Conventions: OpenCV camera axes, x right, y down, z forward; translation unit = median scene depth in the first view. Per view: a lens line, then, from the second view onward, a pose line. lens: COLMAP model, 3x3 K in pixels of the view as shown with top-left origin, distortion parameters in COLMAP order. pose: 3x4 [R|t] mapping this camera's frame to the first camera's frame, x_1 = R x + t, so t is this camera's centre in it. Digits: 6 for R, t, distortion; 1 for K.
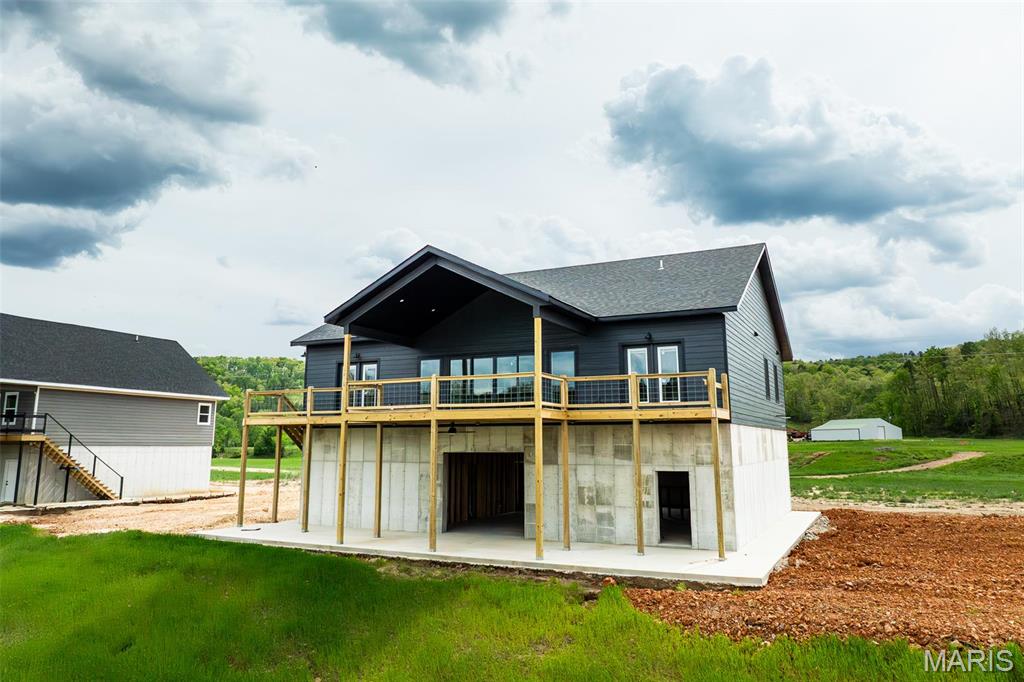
lens RADIAL K [[729.2, 0, 514.3], [0, 729.2, 308.5], [0, 0, 1]] dist [-0.028066, -0.002033]
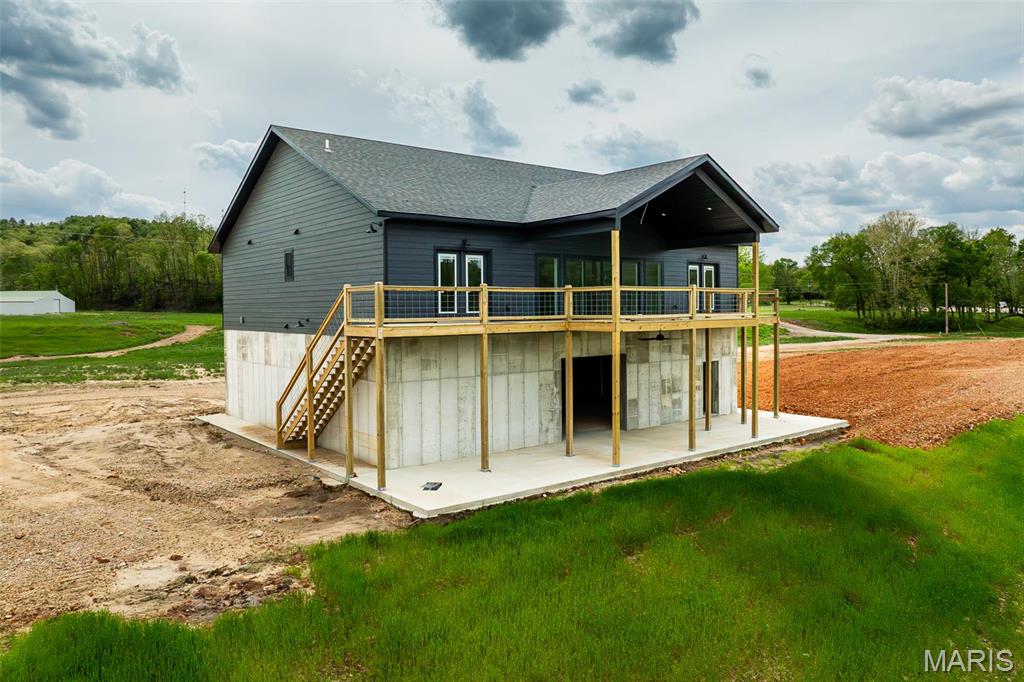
lens RADIAL K [[729.2, 0, 514.3], [0, 729.2, 308.5], [0, 0, 1]] dist [-0.028066, -0.002033]
pose [[0.412555, -0.003246, 0.910927, -1.029821], [-0.159024, 0.984381, 0.075529, 0.076974], [-0.896944, -0.176019, 0.405596, 0.722234]]
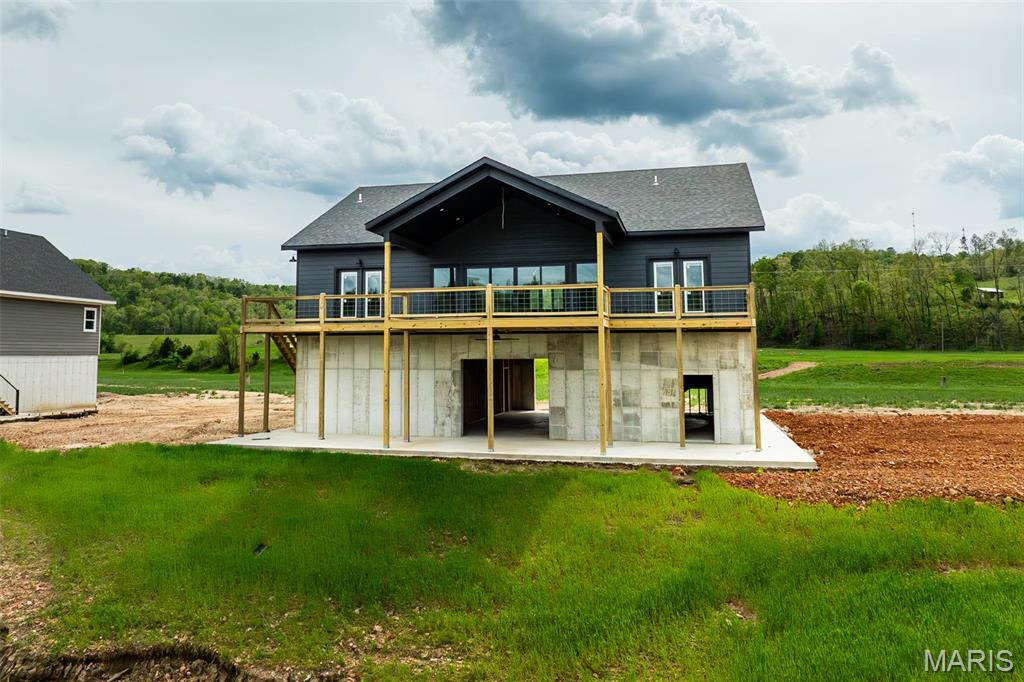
lens RADIAL K [[810.7, 0, 468.7], [0, 810.7, 273.2], [0, 0, 1]] dist [-0.026377, -0.006215]
pose [[0.981357, 0.017325, 0.191411, -0.321914], [-0.033384, 0.996155, 0.080993, -0.014642], [-0.189272, -0.085873, 0.978163, -0.102963]]
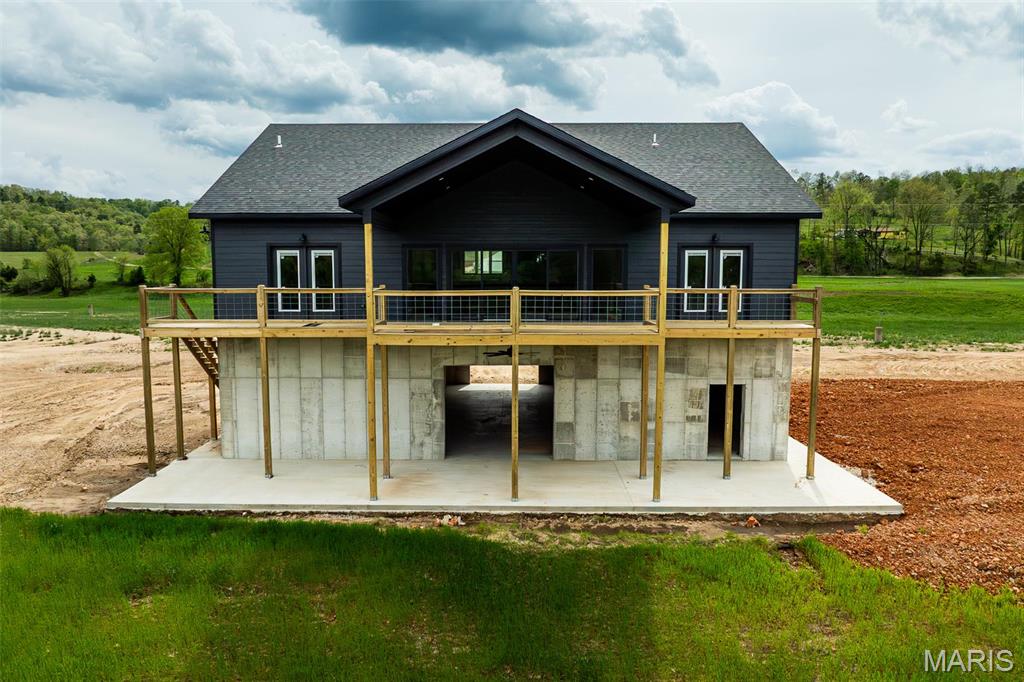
lens RADIAL K [[739.6, 0, 506.2], [0, 739.6, 355.6], [0, 0, 1]] dist [-0.032250, -0.001760]
pose [[0.897488, -0.050849, 0.438098, -0.416793], [-0.081819, 0.956893, 0.278678, -0.050950], [-0.433383, -0.285955, 0.854640, 0.283998]]
